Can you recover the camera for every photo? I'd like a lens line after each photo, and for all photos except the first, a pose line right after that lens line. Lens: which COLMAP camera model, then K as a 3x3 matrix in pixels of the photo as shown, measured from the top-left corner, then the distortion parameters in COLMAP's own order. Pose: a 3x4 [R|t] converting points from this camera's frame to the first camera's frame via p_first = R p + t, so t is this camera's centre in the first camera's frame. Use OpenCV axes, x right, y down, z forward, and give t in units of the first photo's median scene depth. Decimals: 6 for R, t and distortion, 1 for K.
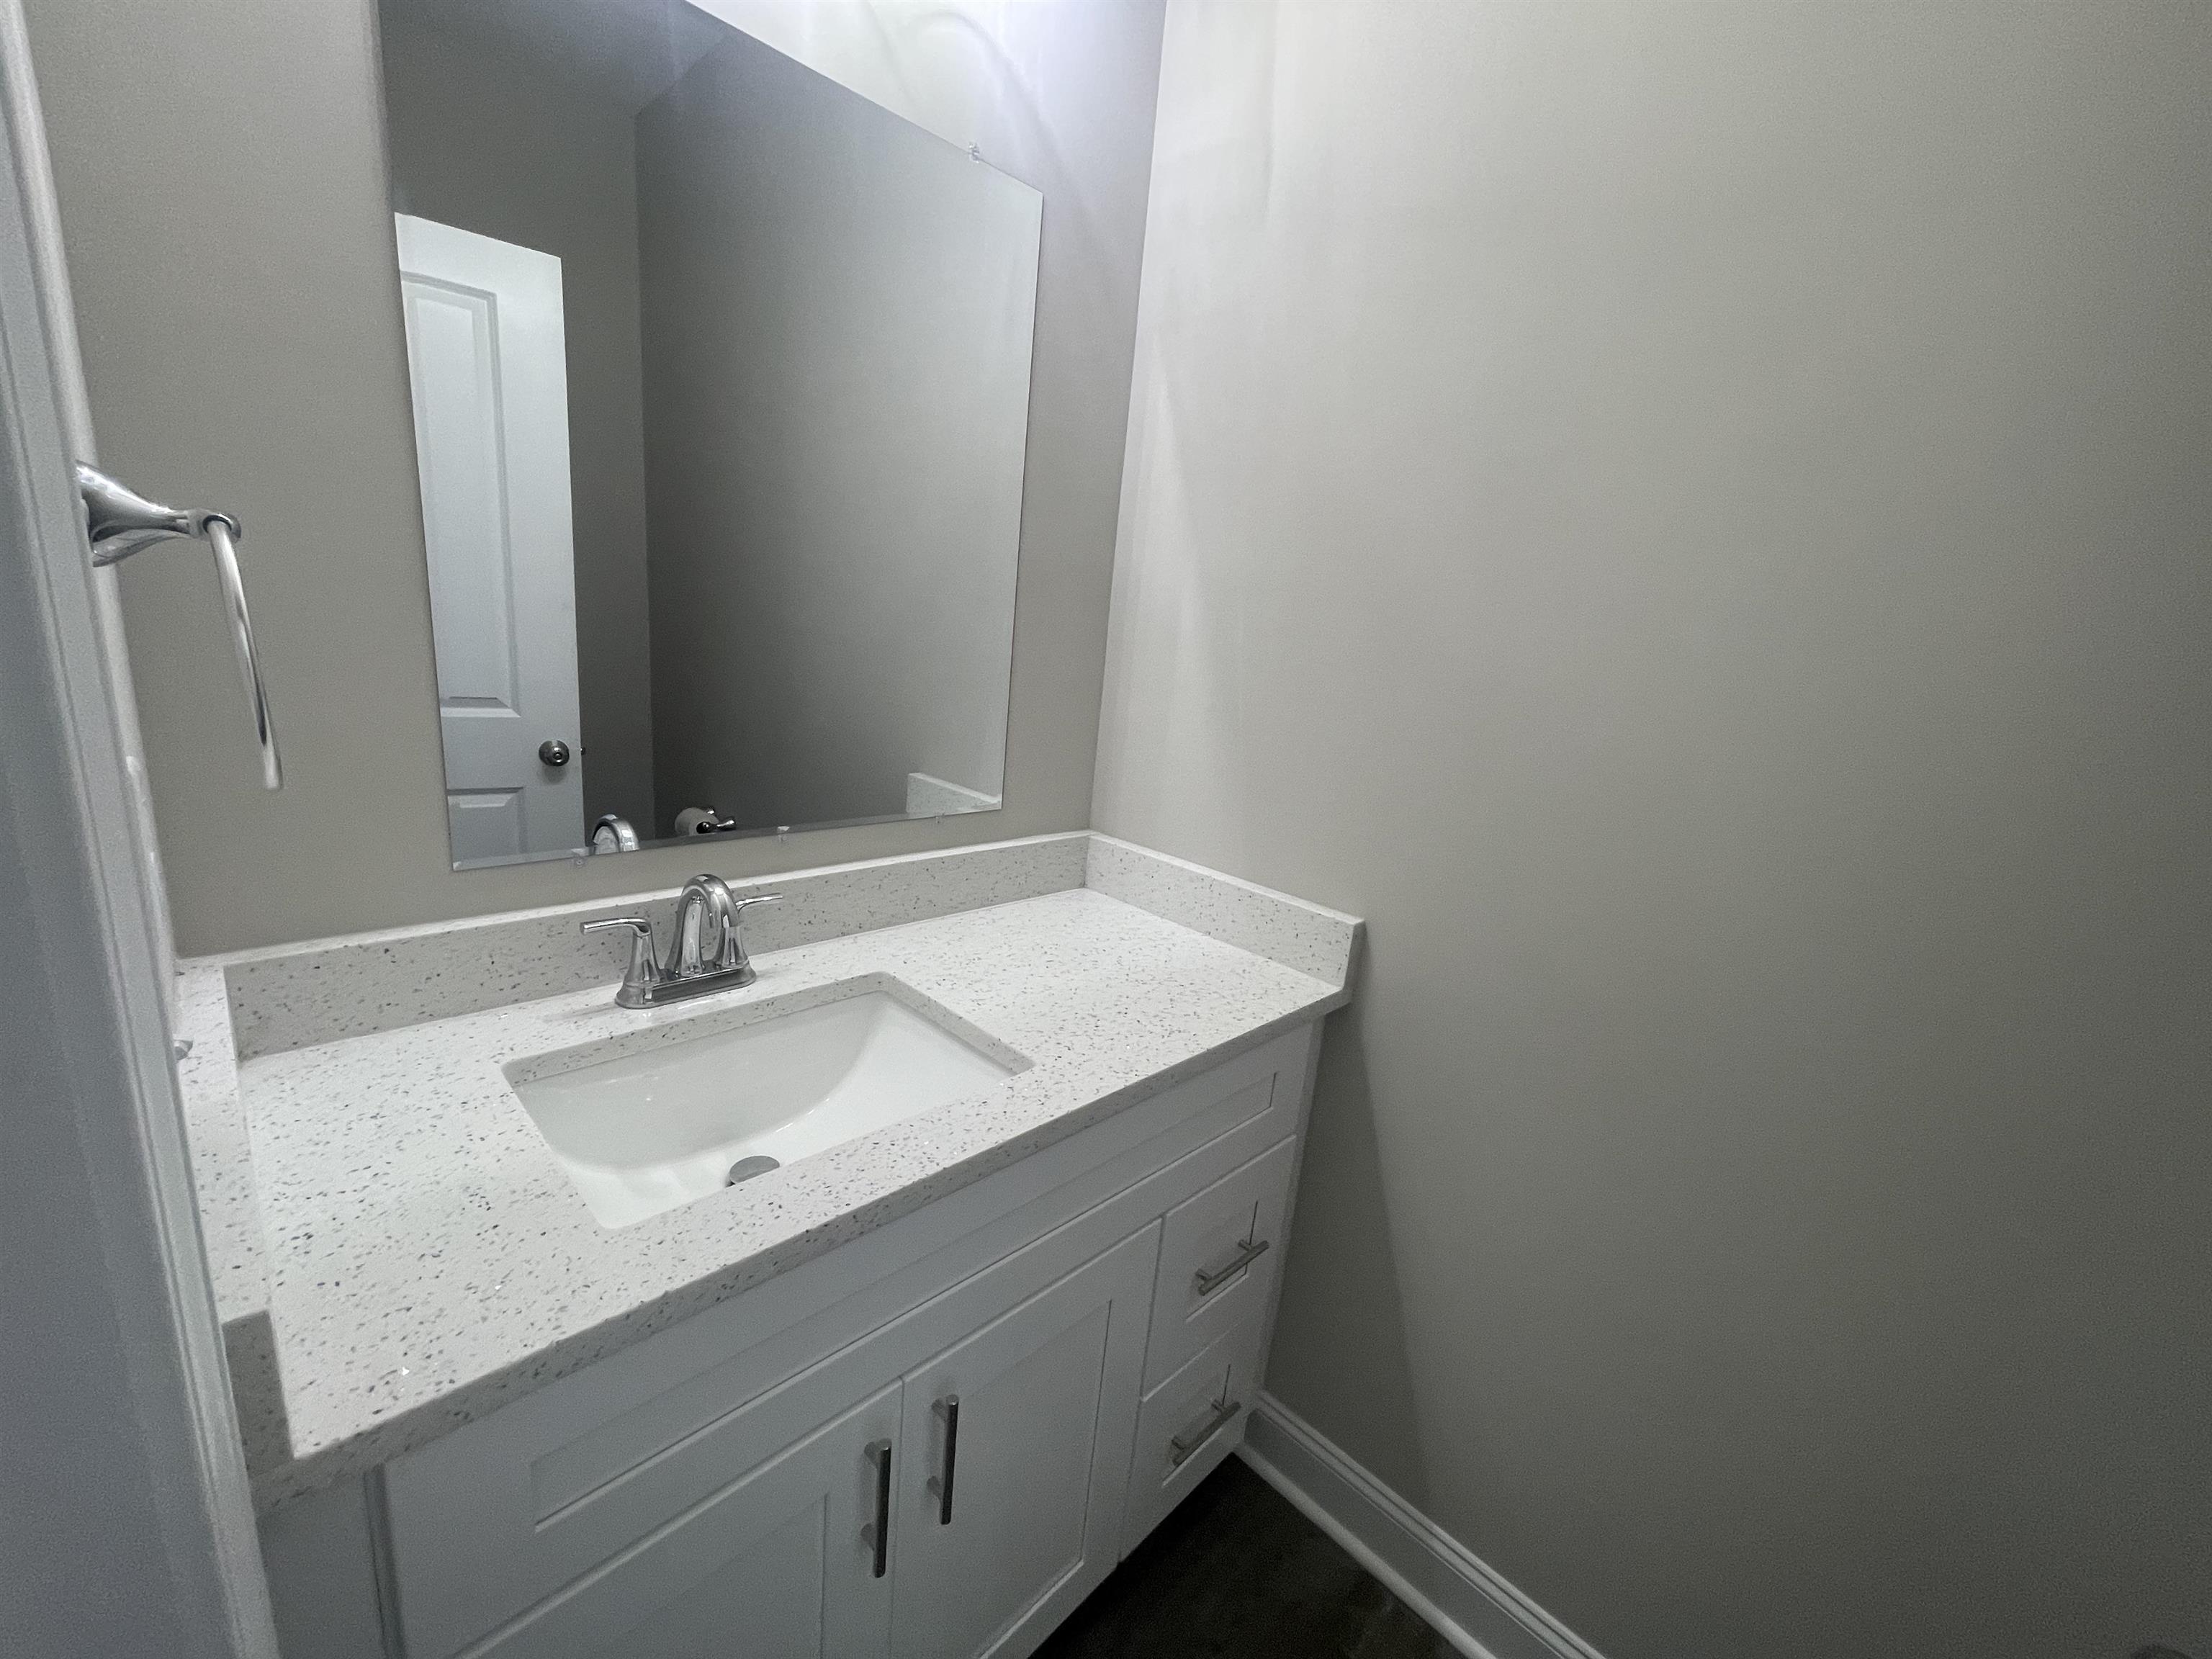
lens RADIAL K [[888.3, 0, 1110.9], [0, 888.3, 828.4], [0, 0, 1]] dist [0.004748, 0.000374]
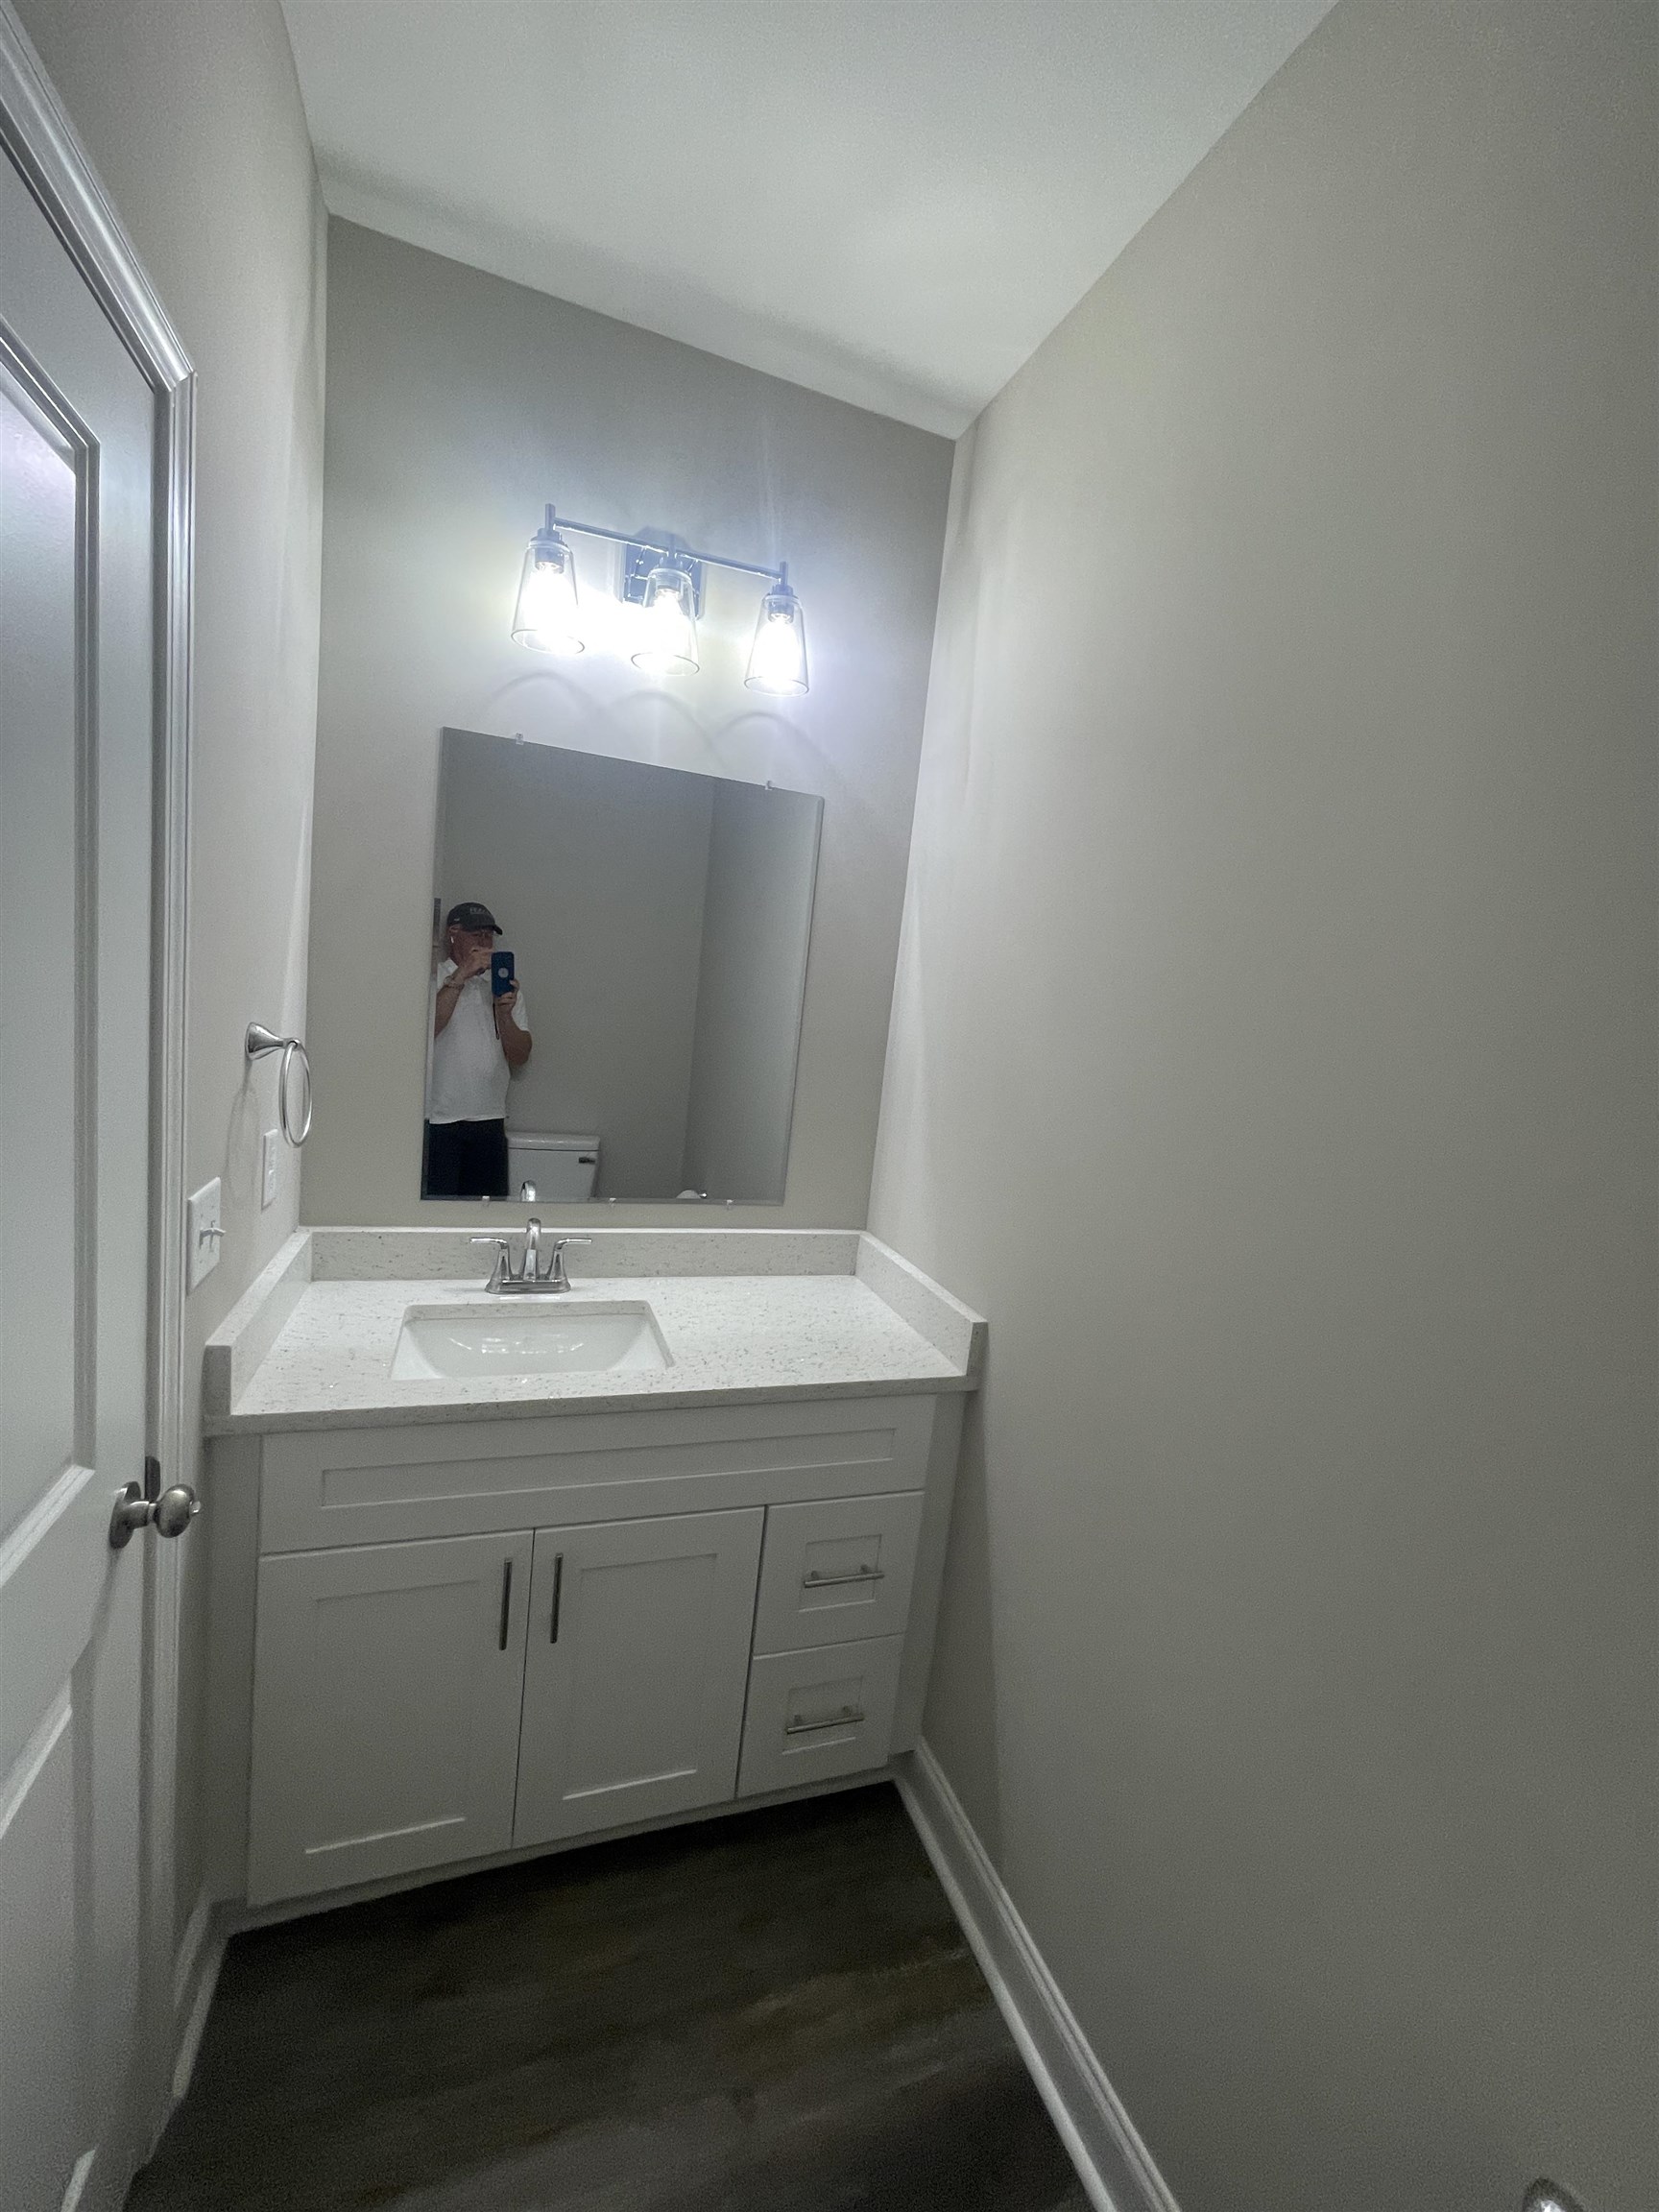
lens RADIAL K [[888.3, 0, 822.0], [0, 888.3, 1105.2], [0, 0, 1]] dist [0.004748, 0.000374]
pose [[0.899998, 0.049828, -0.433036, 0.655046], [-0.116998, 0.984604, -0.129869, -0.003801], [0.419898, 0.167546, 0.891972, -0.269411]]
